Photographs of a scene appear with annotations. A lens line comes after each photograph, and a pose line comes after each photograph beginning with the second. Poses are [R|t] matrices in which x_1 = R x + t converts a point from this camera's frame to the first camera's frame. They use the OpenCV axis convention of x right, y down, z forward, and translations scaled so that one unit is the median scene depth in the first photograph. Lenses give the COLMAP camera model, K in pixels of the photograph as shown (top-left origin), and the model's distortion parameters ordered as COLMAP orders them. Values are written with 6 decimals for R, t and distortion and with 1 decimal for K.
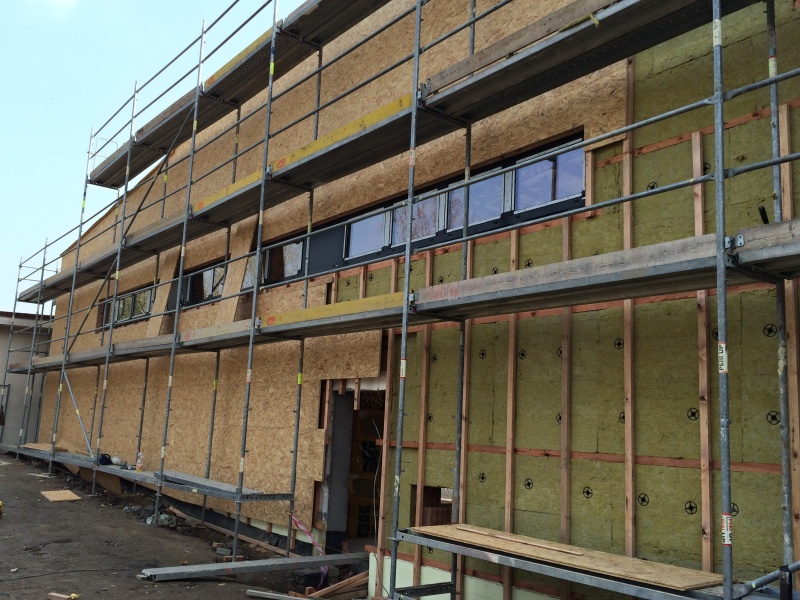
lens RADIAL K [[774.6, 0, 400.0], [0, 774.6, 300.0], [0, 0, 1]] dist [0.101231, -0.204524]
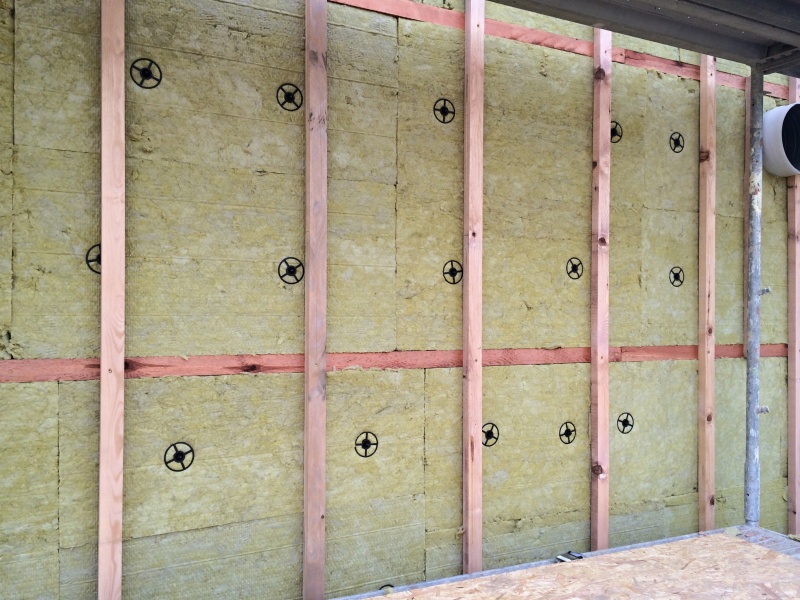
lens RADIAL K [[774.6, 0, 400.0], [0, 774.6, 300.0], [0, 0, 1]] dist [0.101231, -0.204524]
pose [[0.140695, -0.044961, 0.989032, -0.168827], [-0.177667, 0.981605, 0.069897, 0.132821], [-0.973981, -0.185553, 0.130119, 0.917301]]
